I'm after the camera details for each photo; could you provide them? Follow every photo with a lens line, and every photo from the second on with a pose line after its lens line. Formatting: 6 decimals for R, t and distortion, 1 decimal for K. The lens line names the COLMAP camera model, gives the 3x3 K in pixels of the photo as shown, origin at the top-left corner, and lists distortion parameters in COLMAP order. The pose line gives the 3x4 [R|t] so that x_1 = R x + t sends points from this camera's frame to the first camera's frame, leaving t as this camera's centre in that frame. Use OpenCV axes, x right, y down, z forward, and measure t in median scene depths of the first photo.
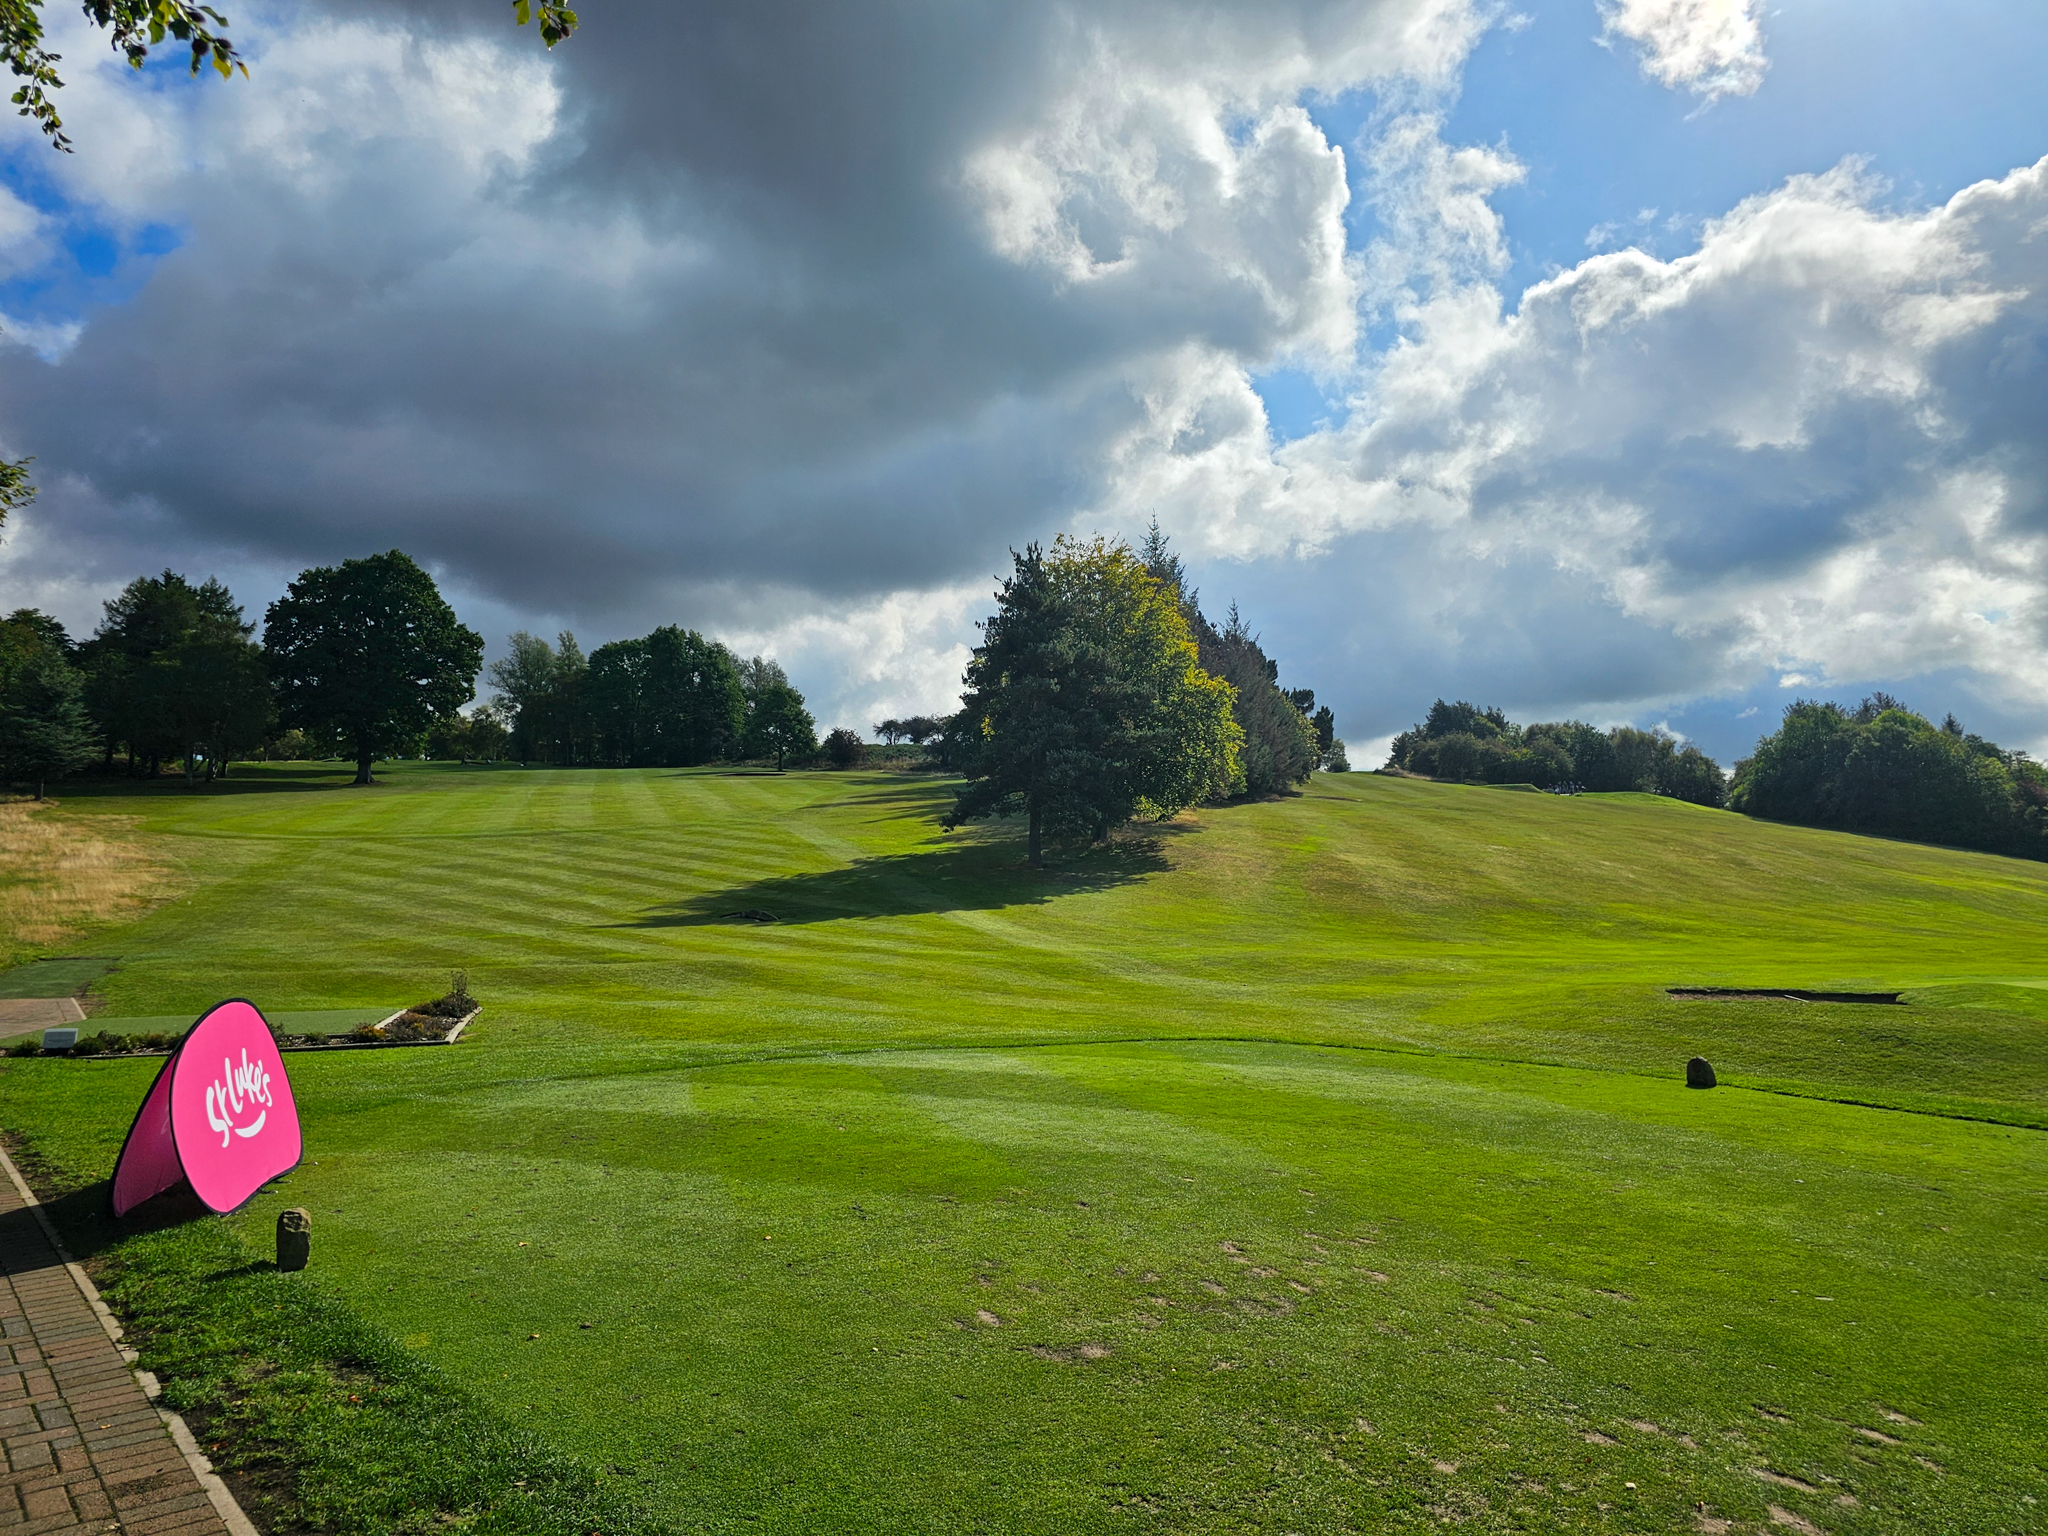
lens RADIAL K [[1342.9, 0, 1020.2], [0, 1342.9, 773.8], [0, 0, 1]] dist [0.063288, -0.050013]
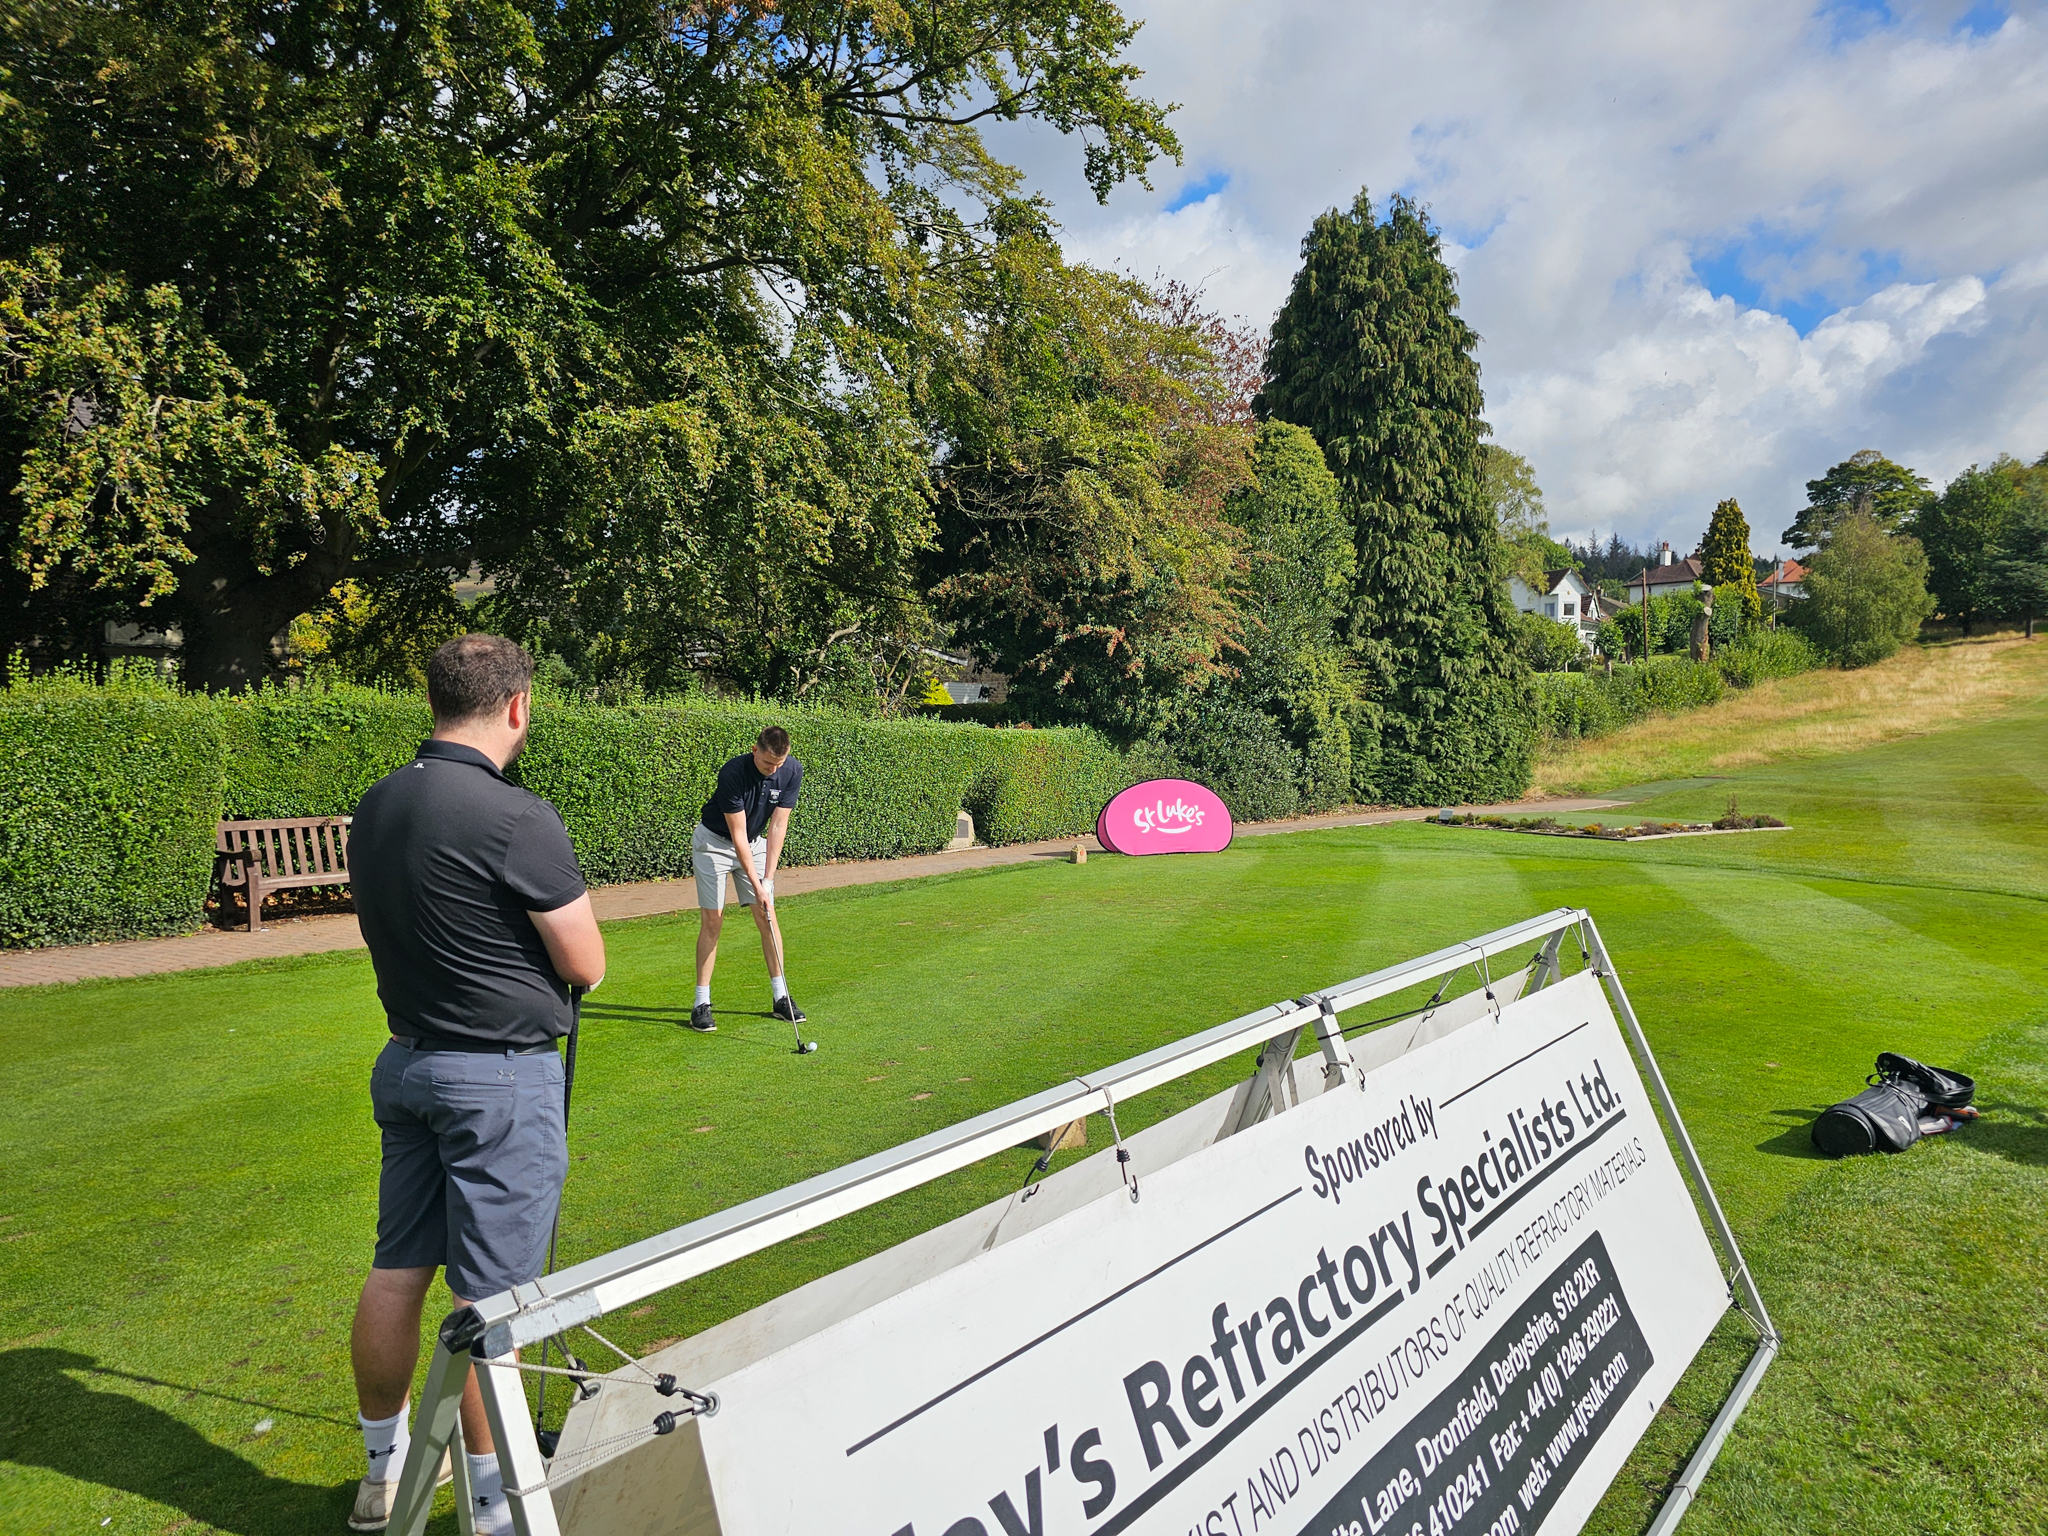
lens RADIAL K [[1349.5, 0, 1041.3], [0, 1349.5, 770.5], [0, 0, 1]] dist [0.074930, -0.081634]
pose [[0.232438, 0.037826, -0.971875, 0.105375], [0.079679, 0.995144, 0.057788, -0.000300], [0.969342, -0.090870, 0.228296, 0.014036]]
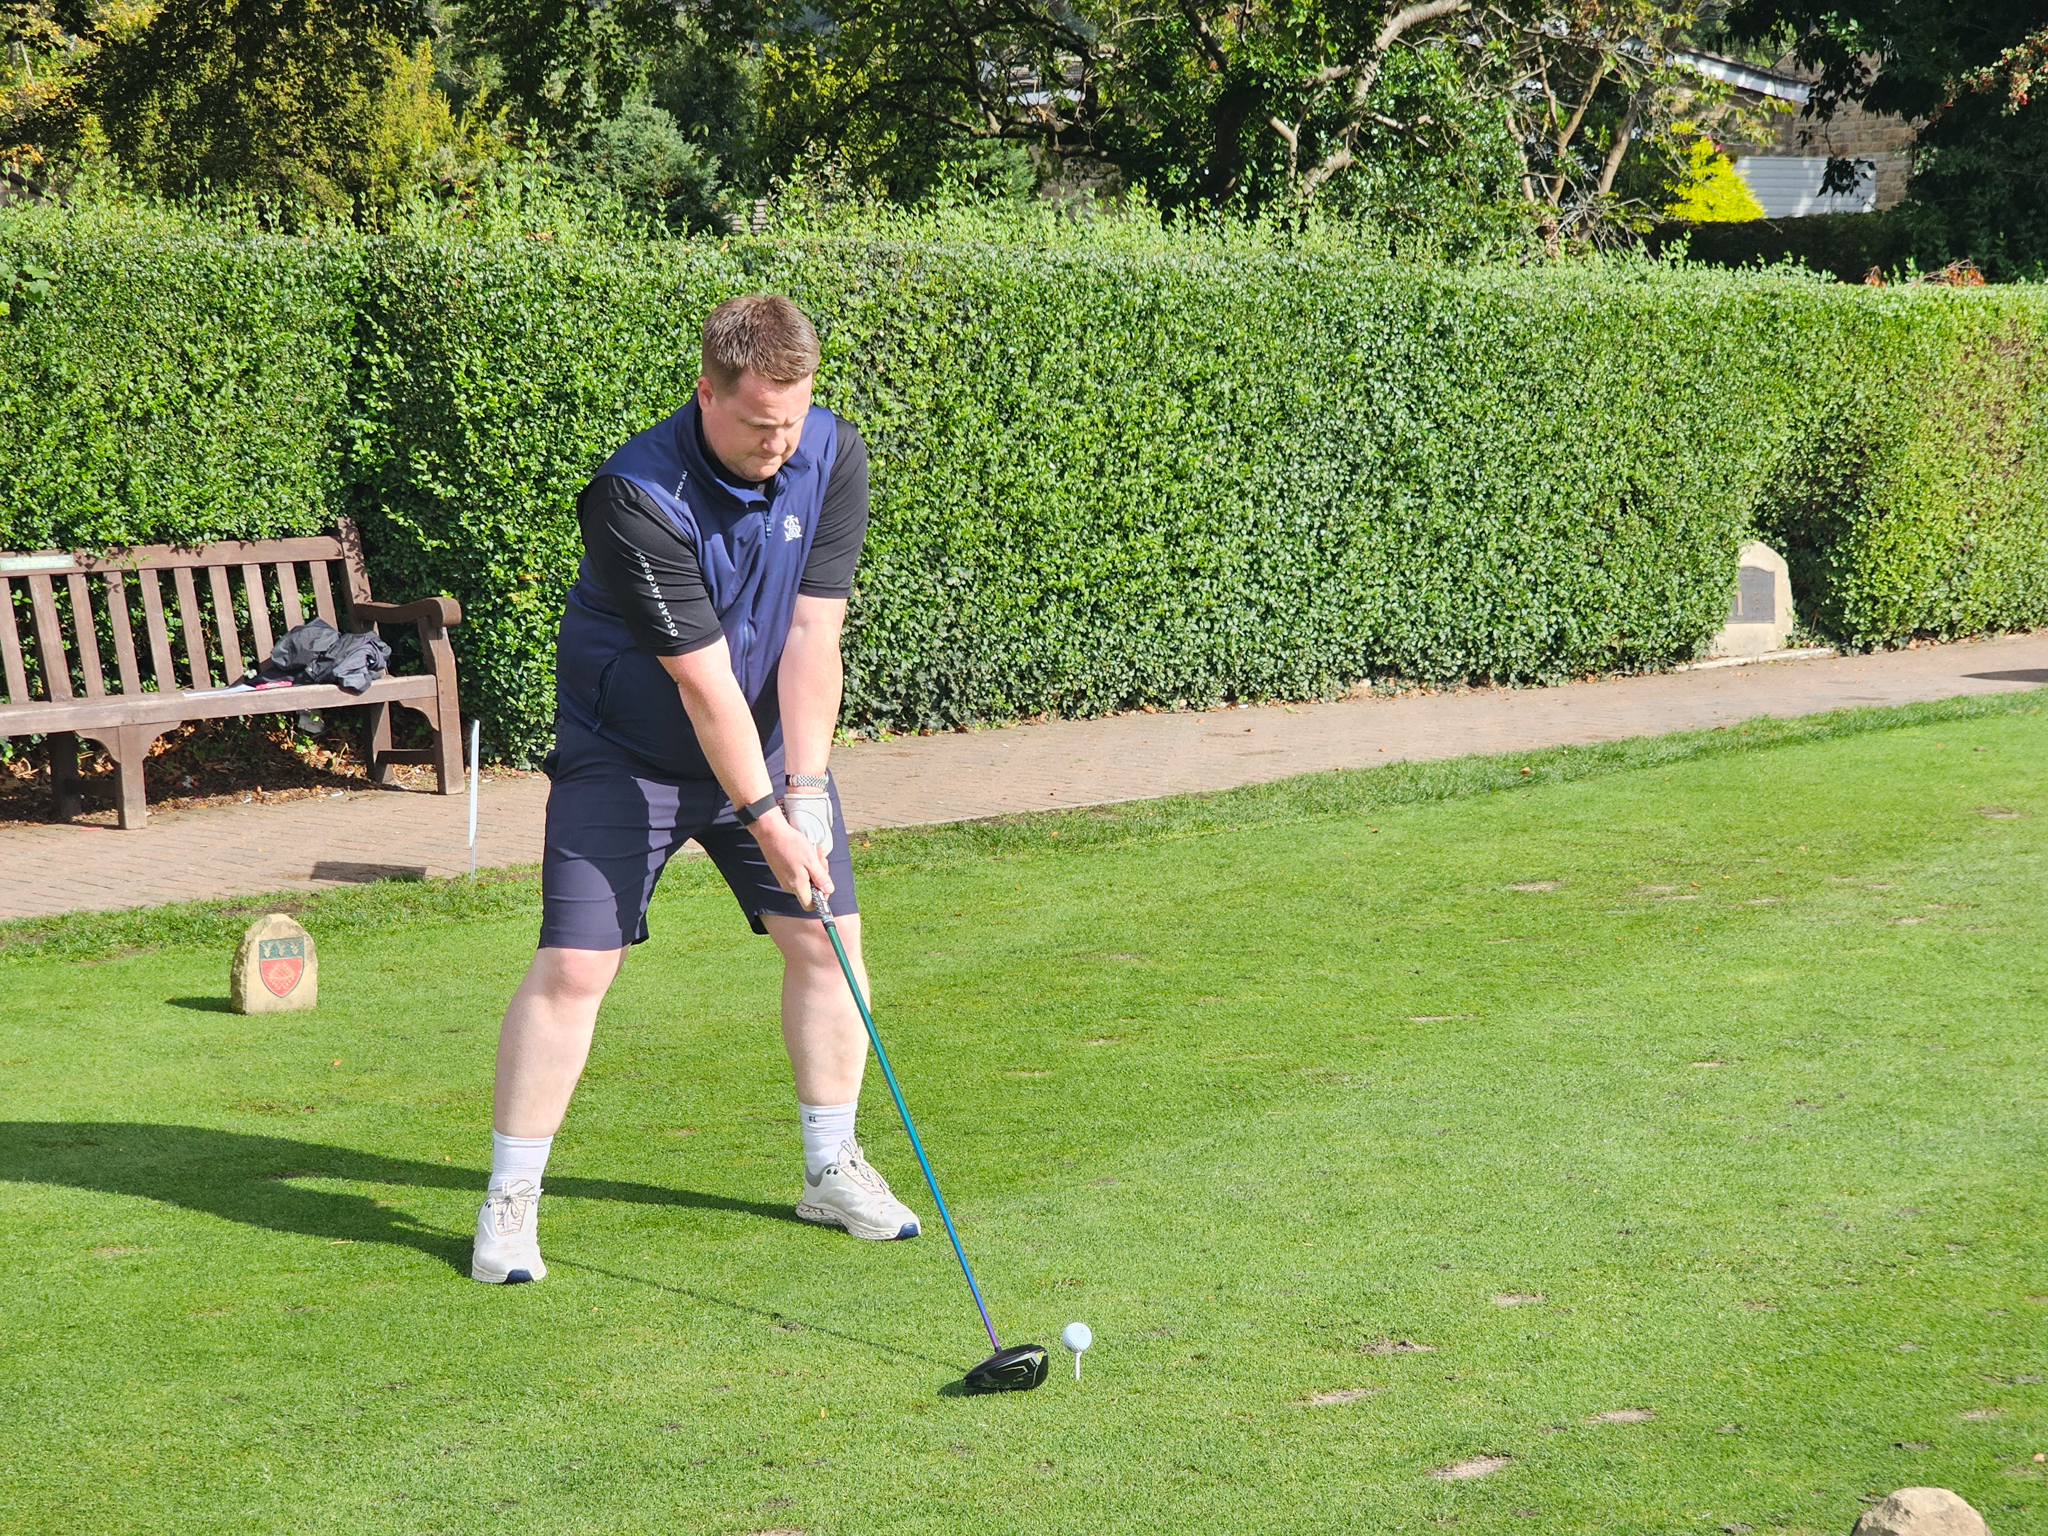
lens RADIAL K [[3860.8, 0, 1024.0], [0, 3860.8, 768.0], [0, 0, 1]] dist [-0.022390, 0.356197]
pose [[-0.025795, 0.124735, -0.991855, 0.098191], [0.099693, 0.987560, 0.121603, 0.000645], [0.994684, -0.095744, -0.037910, 0.017635]]
